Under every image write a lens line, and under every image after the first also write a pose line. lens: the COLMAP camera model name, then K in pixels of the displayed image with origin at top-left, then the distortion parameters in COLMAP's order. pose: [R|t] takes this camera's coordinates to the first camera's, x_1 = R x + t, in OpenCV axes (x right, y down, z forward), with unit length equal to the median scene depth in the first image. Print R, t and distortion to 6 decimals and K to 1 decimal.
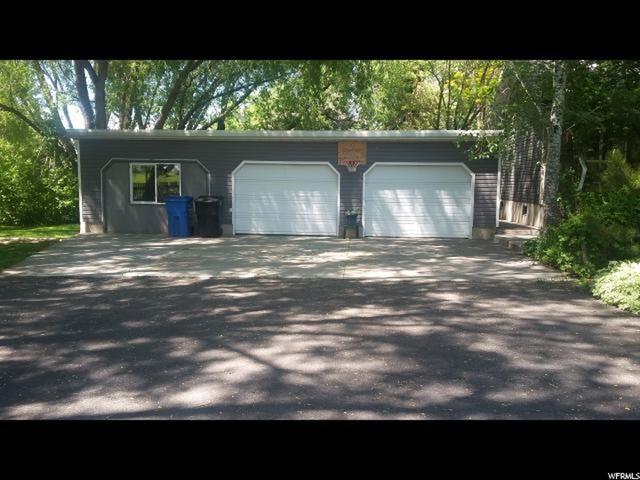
lens RADIAL K [[567.0, 0, 332.8], [0, 567.0, 238.6], [0, 0, 1]] dist [0.106745, -0.207457]
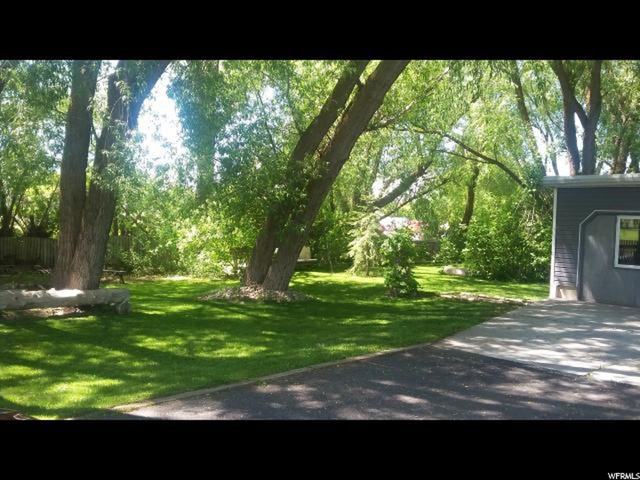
lens RADIAL K [[567.0, 0, 332.8], [0, 567.0, 238.6], [0, 0, 1]] dist [0.106745, -0.207457]
pose [[0.694839, 0.034394, -0.718343, -0.043189], [-0.102059, 0.993462, -0.051153, -0.015178], [0.711887, 0.108857, 0.693806, 0.132341]]
